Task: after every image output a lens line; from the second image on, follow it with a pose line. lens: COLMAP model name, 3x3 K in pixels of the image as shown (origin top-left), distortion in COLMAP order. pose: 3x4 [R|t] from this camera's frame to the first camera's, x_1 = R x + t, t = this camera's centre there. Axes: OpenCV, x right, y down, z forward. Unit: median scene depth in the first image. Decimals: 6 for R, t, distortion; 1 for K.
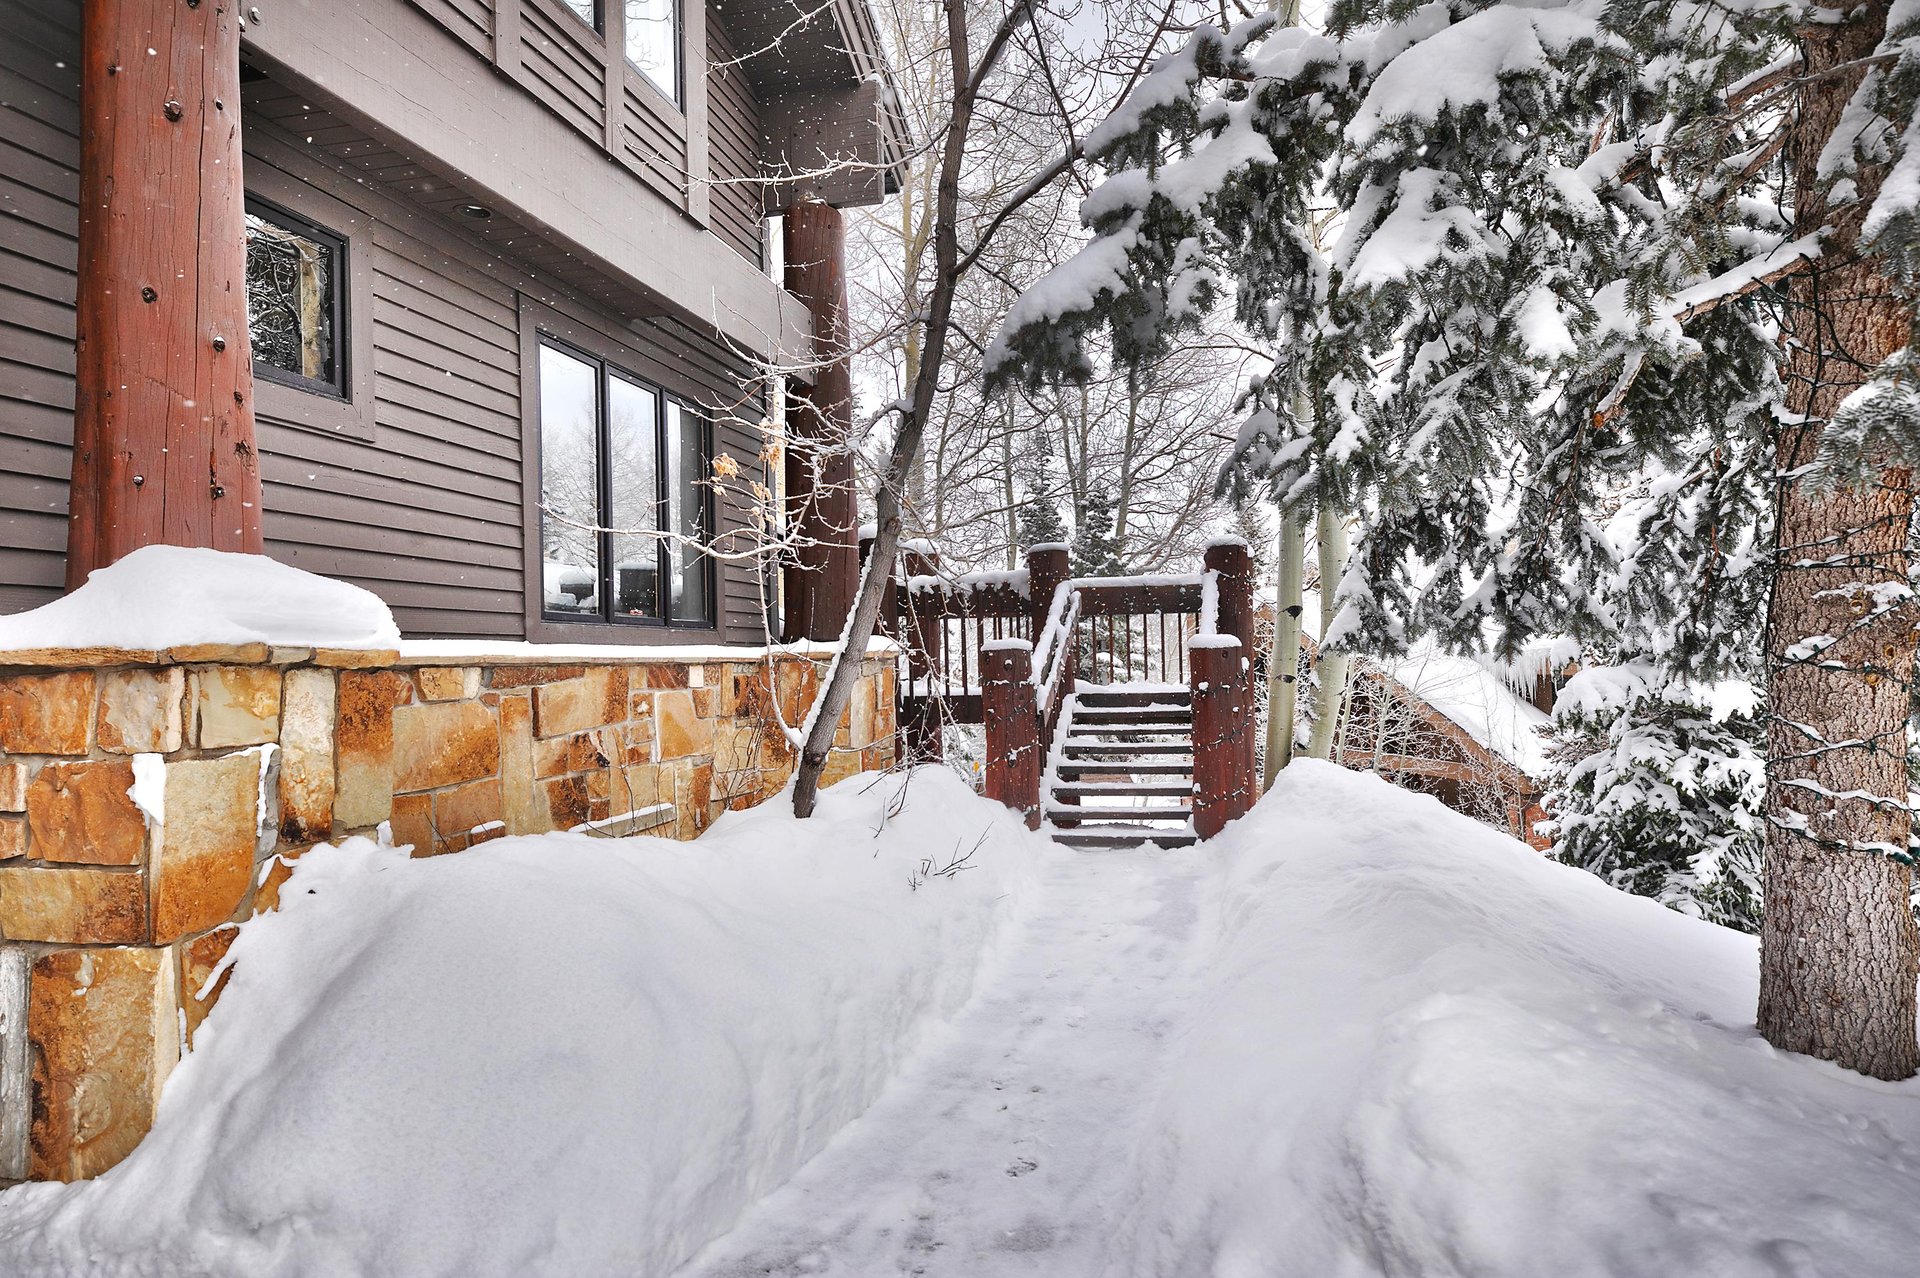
lens RADIAL K [[1031.4, 0, 960.0], [0, 1031.4, 639.0], [0, 0, 1]] dist [-0.091095, -0.000263]
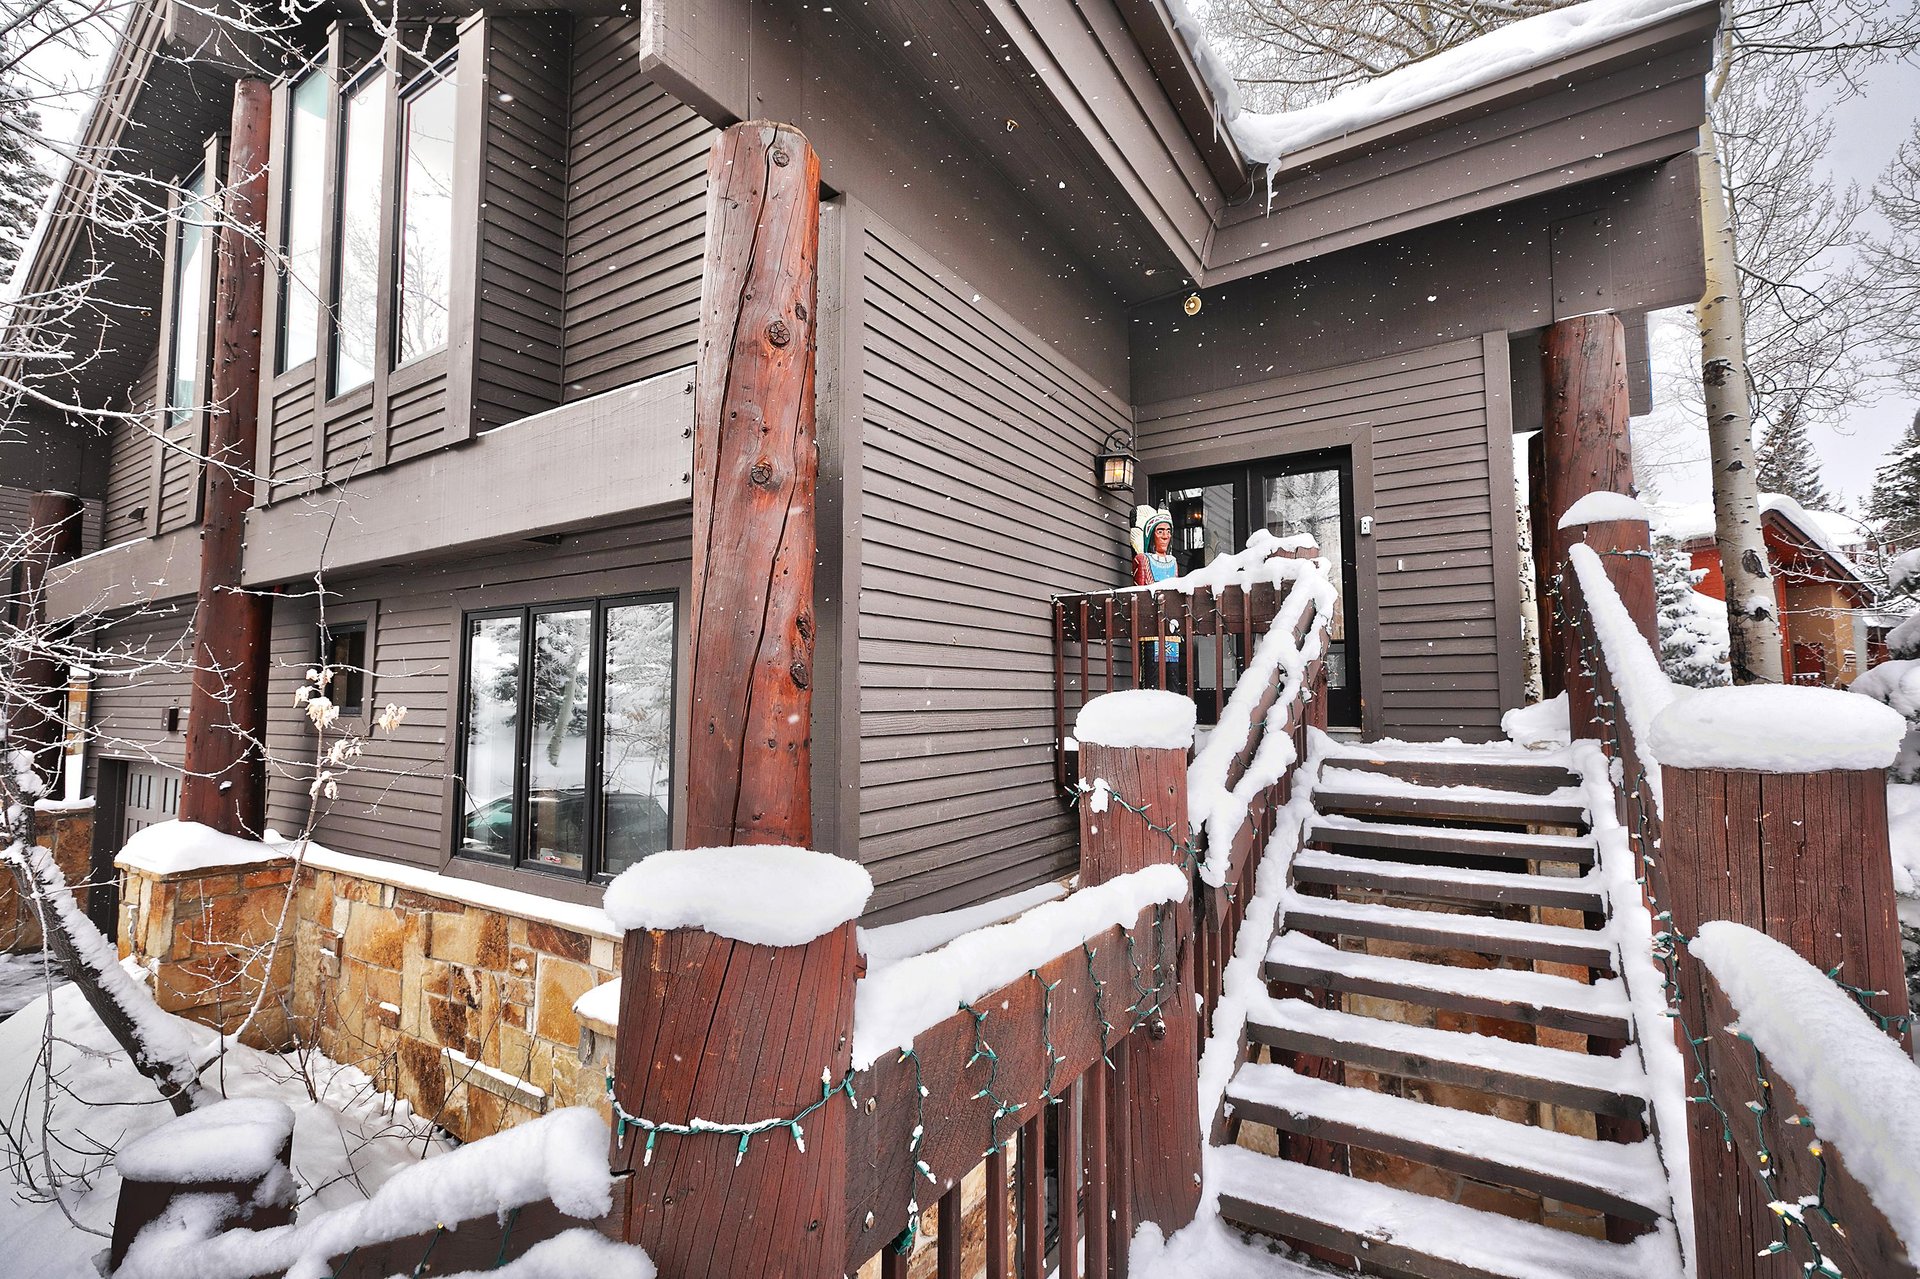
lens RADIAL K [[858.1, 0, 960.3], [0, 858.1, 633.2], [0, 0, 1]] dist [0.010346, -0.000397]
pose [[-0.309177, -0.076563, -0.947918, 0.349101], [0.002385, 0.996688, -0.081280, -0.176248], [0.951002, -0.027390, -0.307970, 1.668981]]
